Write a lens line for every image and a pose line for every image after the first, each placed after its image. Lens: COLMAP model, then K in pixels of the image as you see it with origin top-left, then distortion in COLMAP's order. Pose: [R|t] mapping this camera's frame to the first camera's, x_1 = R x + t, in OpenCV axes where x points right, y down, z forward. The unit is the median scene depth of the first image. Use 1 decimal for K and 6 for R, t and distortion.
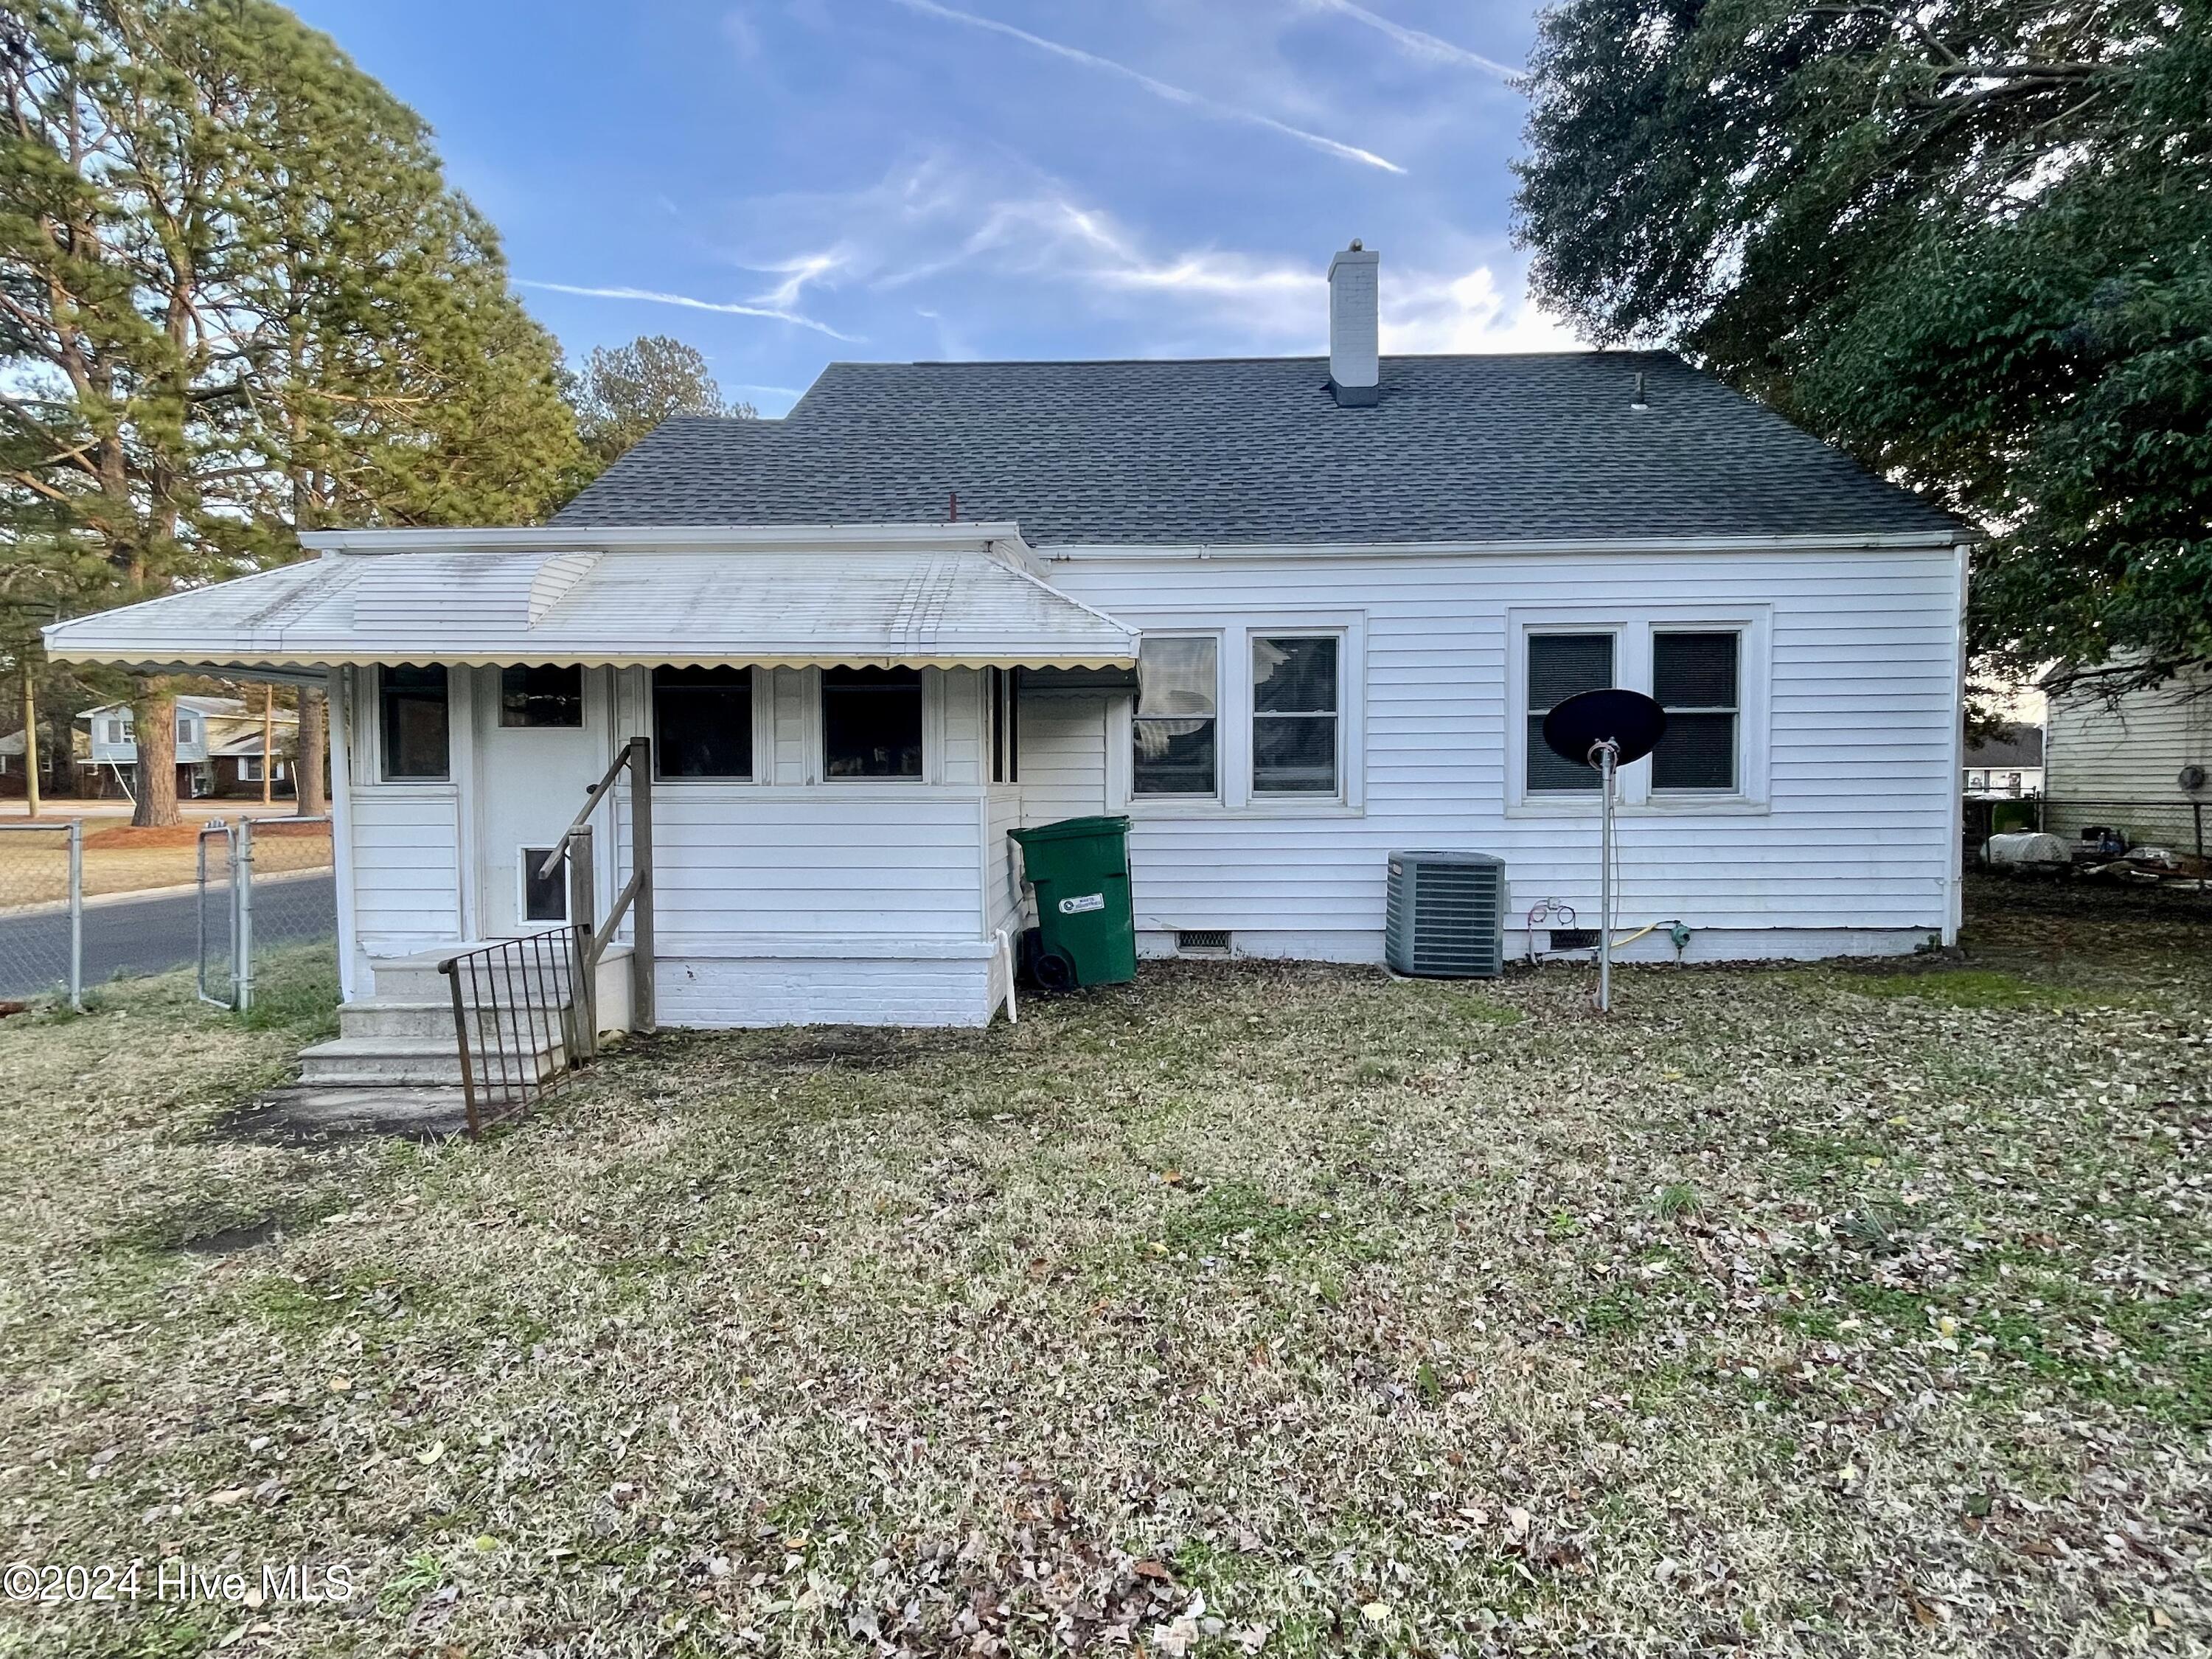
lens RADIAL K [[1072.1, 0, 1094.4], [0, 1072.1, 834.9], [0, 0, 1]] dist [0.004983, 0.000212]
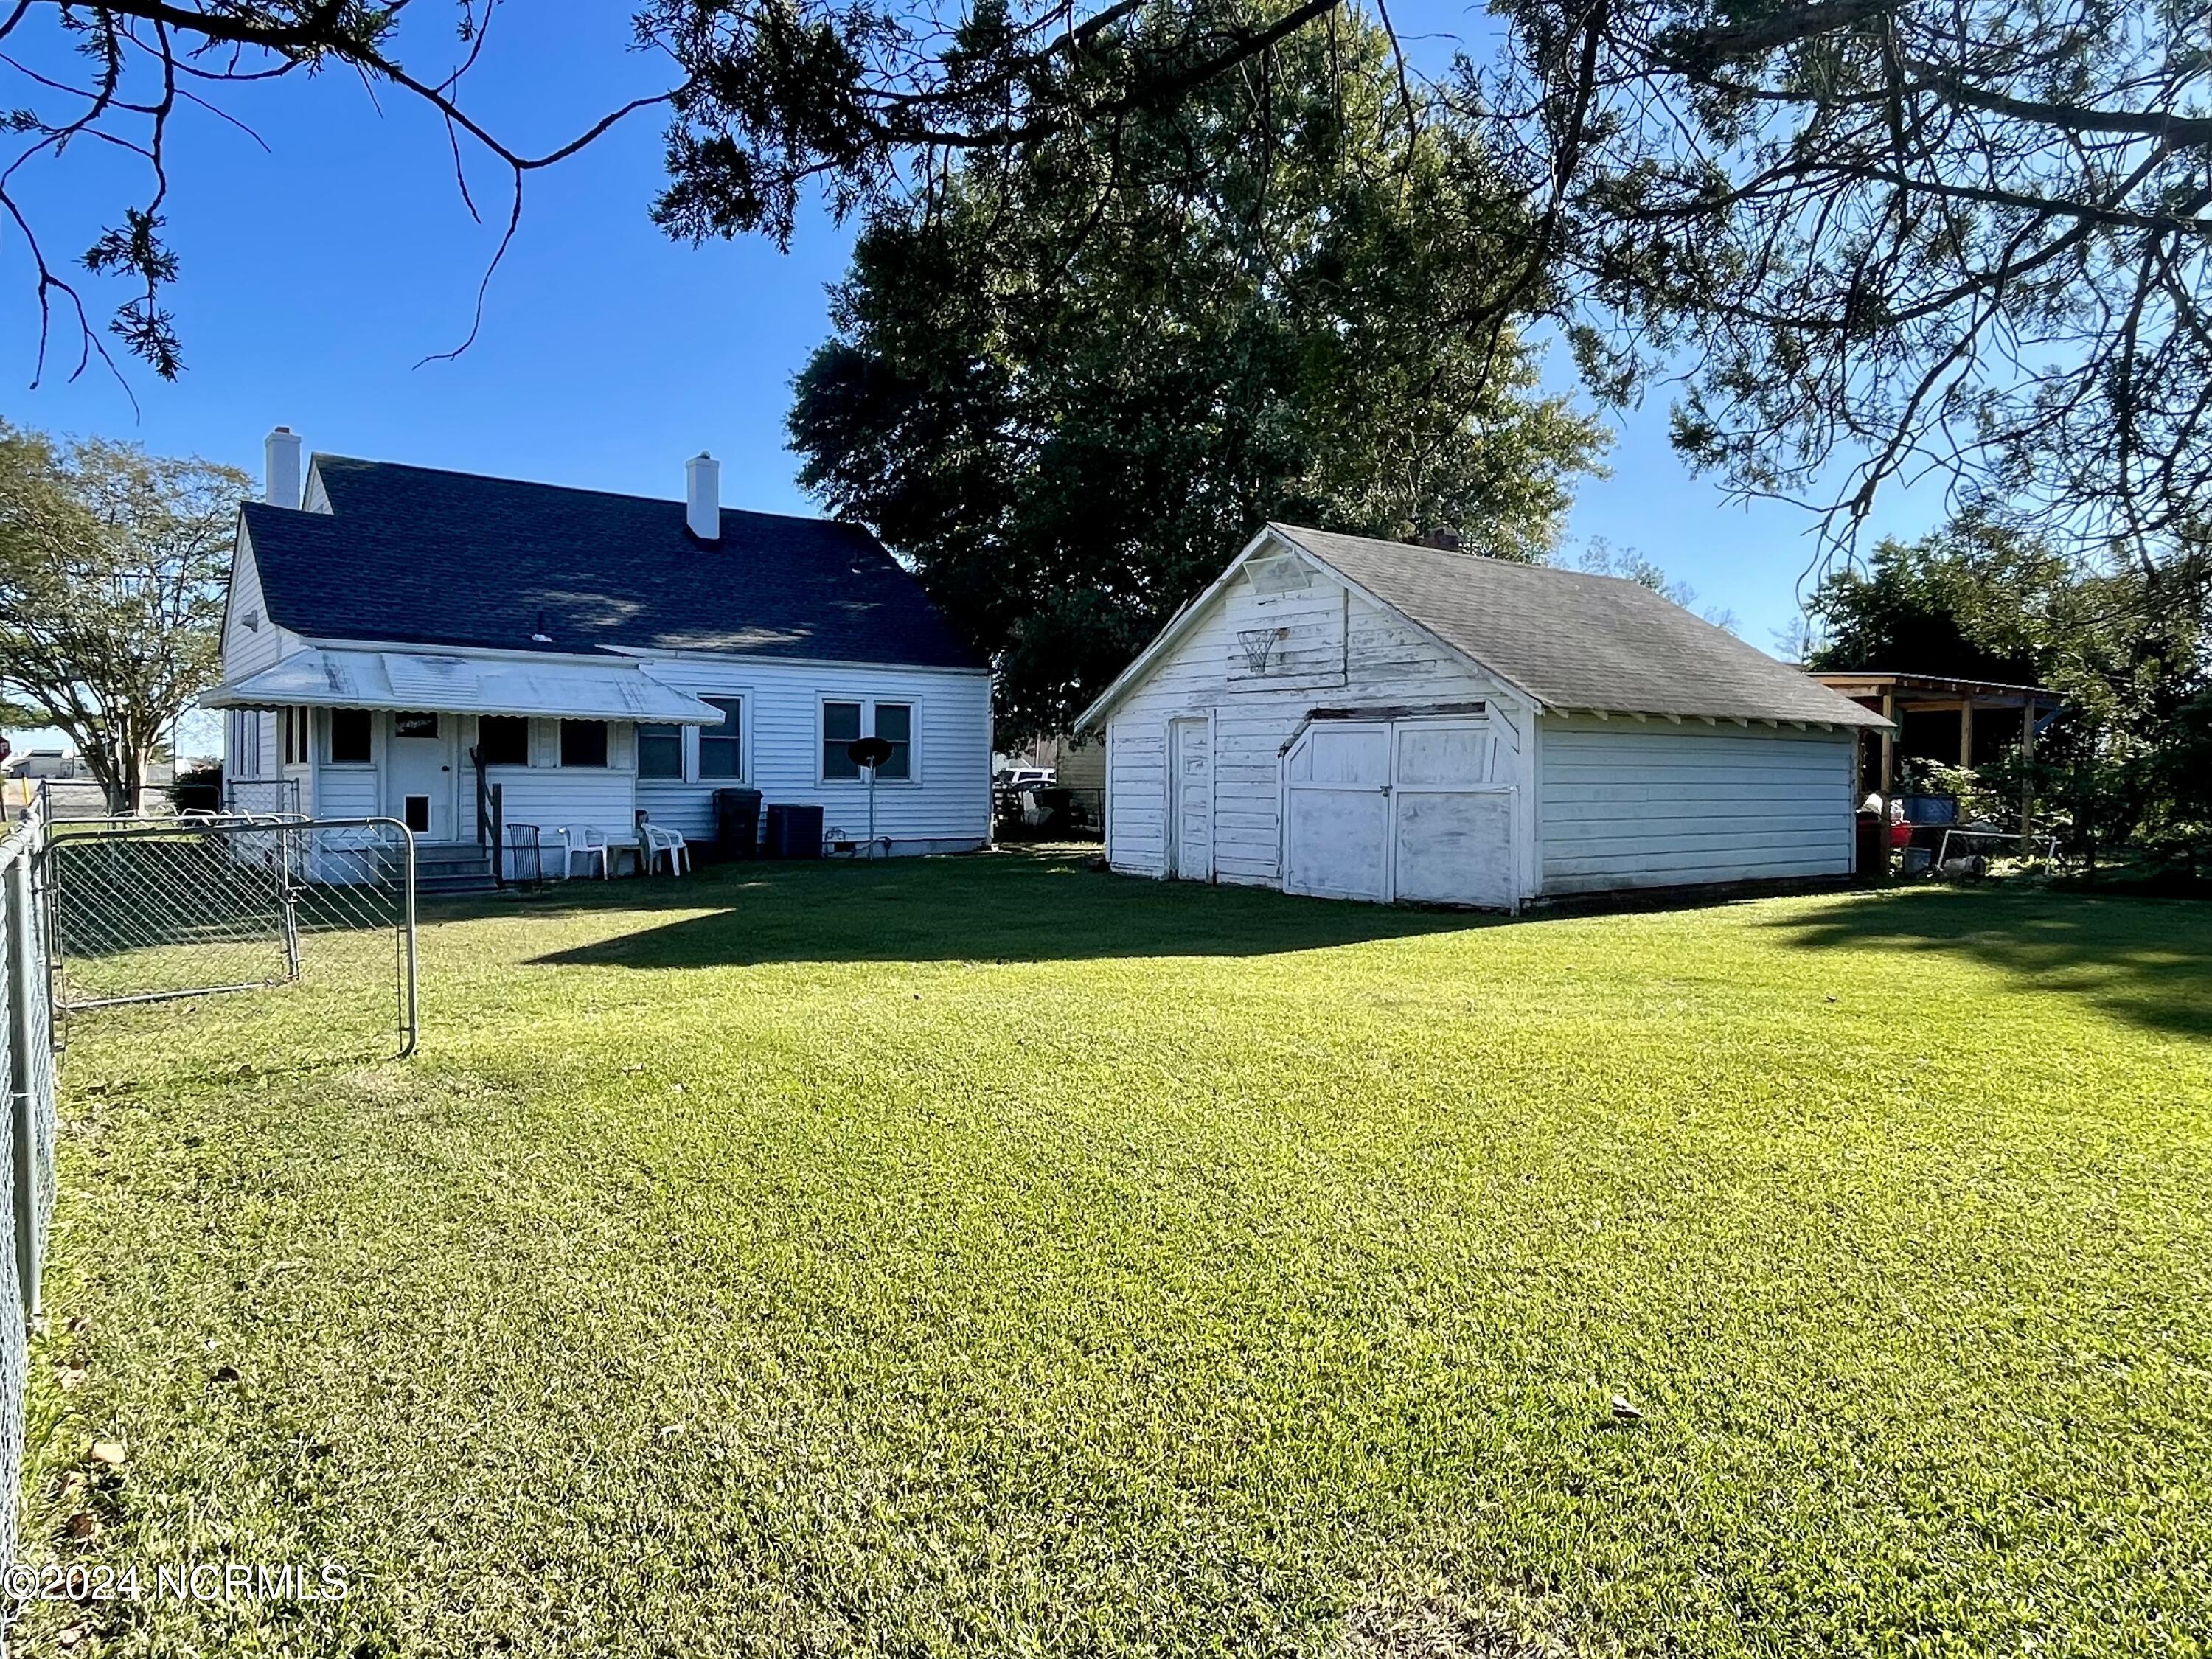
lens RADIAL K [[1420.1, 0, 1103.9], [0, 1420.1, 833.3], [0, 0, 1]] dist [-0.000253, 0.000036]
pose [[0.778626, -0.009704, 0.627414, -1.009929], [0.006452, 0.999951, 0.007459, 0.057482], [-0.627455, -0.001759, 0.778650, -1.667762]]
